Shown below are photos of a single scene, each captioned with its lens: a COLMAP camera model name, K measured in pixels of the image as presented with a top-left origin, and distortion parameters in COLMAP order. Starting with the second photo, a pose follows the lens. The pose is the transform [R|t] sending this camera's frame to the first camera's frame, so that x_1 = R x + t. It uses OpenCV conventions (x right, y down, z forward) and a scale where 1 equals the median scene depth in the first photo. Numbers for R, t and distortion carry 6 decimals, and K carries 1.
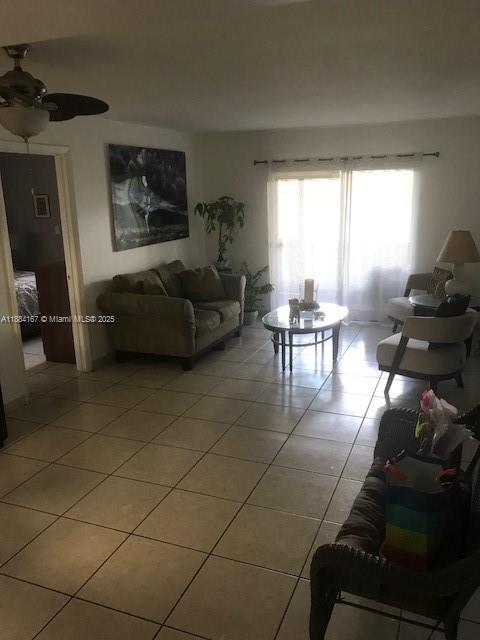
lens RADIAL K [[527.0, 0, 243.9], [0, 527.0, 316.6], [0, 0, 1]] dist [0.018400, -0.000230]
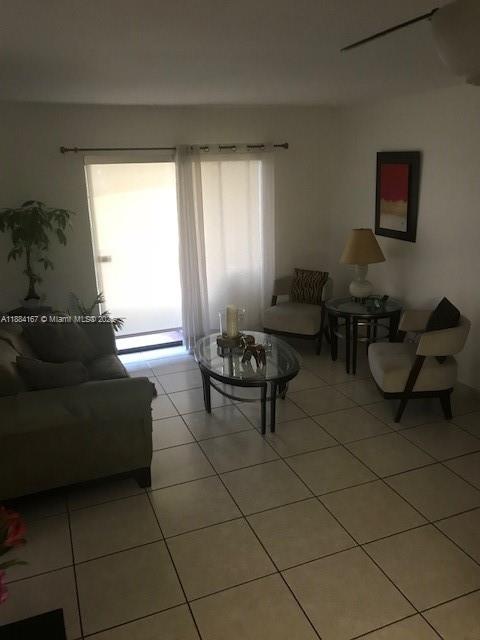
lens RADIAL K [[527.0, 0, 243.9], [0, 527.0, 316.6], [0, 0, 1]] dist [0.018400, -0.000230]
pose [[0.740639, -0.180305, 0.647258, -0.314545], [0.176982, 0.981654, 0.070940, -0.093240], [-0.648175, 0.062012, 0.758962, 0.366060]]
